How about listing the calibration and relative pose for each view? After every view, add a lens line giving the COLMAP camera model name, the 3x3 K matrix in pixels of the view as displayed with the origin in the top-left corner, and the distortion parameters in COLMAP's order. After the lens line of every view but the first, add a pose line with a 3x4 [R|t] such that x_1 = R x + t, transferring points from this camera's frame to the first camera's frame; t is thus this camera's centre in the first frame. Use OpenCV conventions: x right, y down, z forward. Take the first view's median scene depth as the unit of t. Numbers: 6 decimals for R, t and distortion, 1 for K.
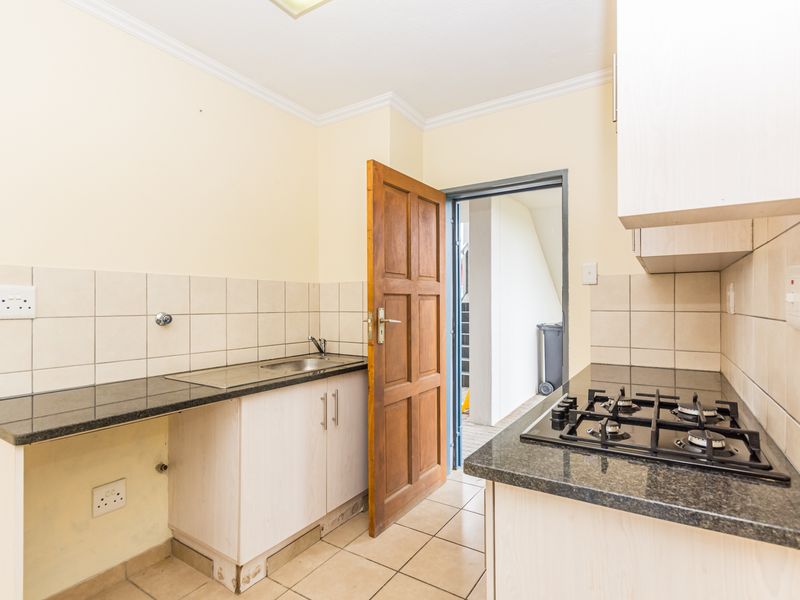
lens RADIAL K [[409.8, 0, 420.7], [0, 409.8, 305.0], [0, 0, 1]] dist [0.041970, 0.000165]
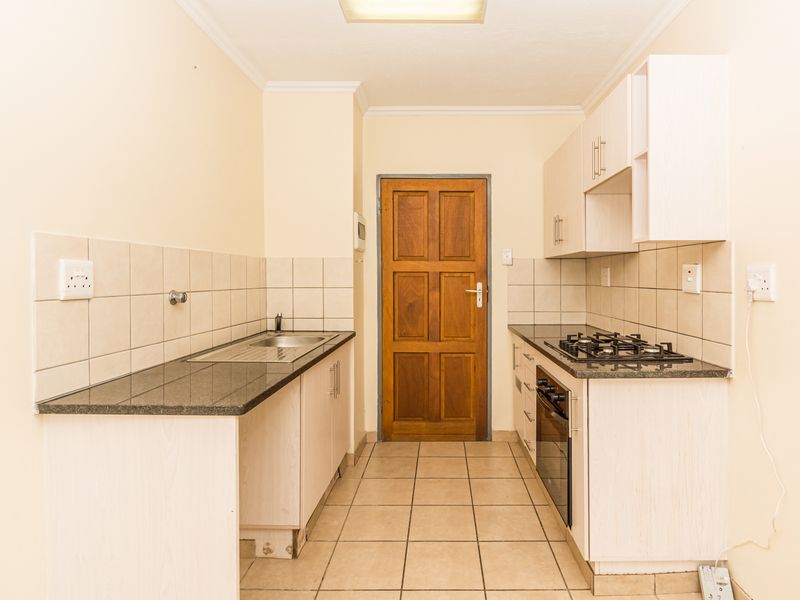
lens RADIAL K [[432.0, 0, 416.0], [0, 432.0, 283.6], [0, 0, 1]] dist [-0.004354, -0.000611]
pose [[0.870045, -0.005184, 0.492946, -0.575532], [0.000066, 0.999946, 0.010399, -0.005380], [-0.492973, -0.009015, 0.869998, -0.058311]]
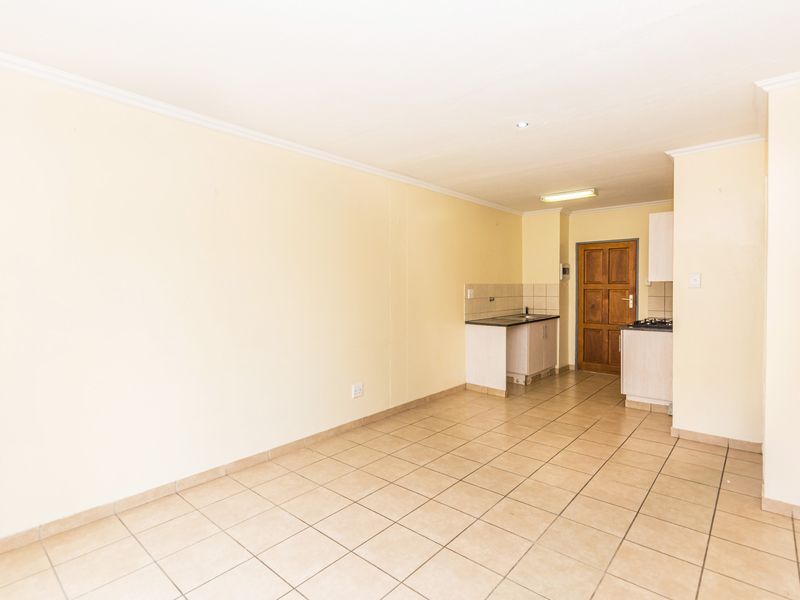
lens RADIAL K [[410.0, 0, 402.2], [0, 410.0, 287.4], [0, 0, 1]] dist [-0.000311, 0.000610]
pose [[0.985227, 0.001521, -0.171247, -0.683464], [-0.000614, 0.999985, 0.005350, -0.058874], [0.171252, -0.005166, 0.985214, -1.830832]]
